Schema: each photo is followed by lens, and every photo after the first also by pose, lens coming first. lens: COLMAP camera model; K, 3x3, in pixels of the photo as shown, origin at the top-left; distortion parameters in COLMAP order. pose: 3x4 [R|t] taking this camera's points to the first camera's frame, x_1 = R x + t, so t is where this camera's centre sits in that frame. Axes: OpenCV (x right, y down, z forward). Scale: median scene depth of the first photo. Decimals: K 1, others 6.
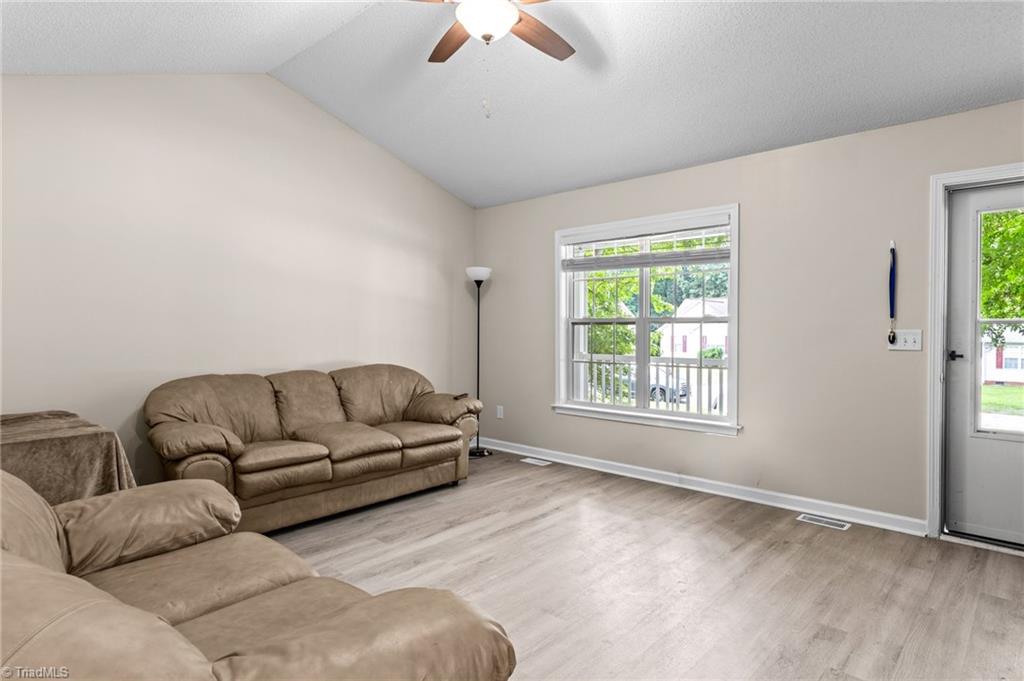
lens RADIAL K [[579.5, 0, 524.8], [0, 579.5, 339.3], [0, 0, 1]] dist [-0.002809, -0.001694]
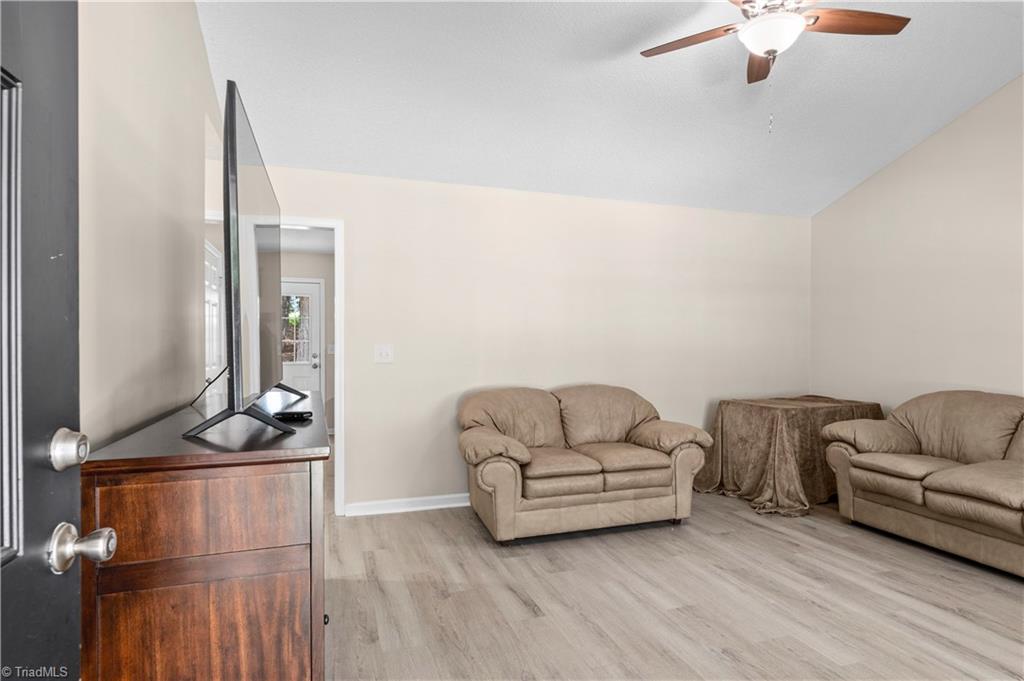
lens RADIAL K [[579.5, 0, 524.8], [0, 579.5, 339.3], [0, 0, 1]] dist [-0.002809, -0.001694]
pose [[-0.486962, -0.001187, -0.873422, 0.868800], [-0.016562, 0.999832, 0.007875, -0.029099], [0.873266, 0.018300, -0.486900, 0.952065]]
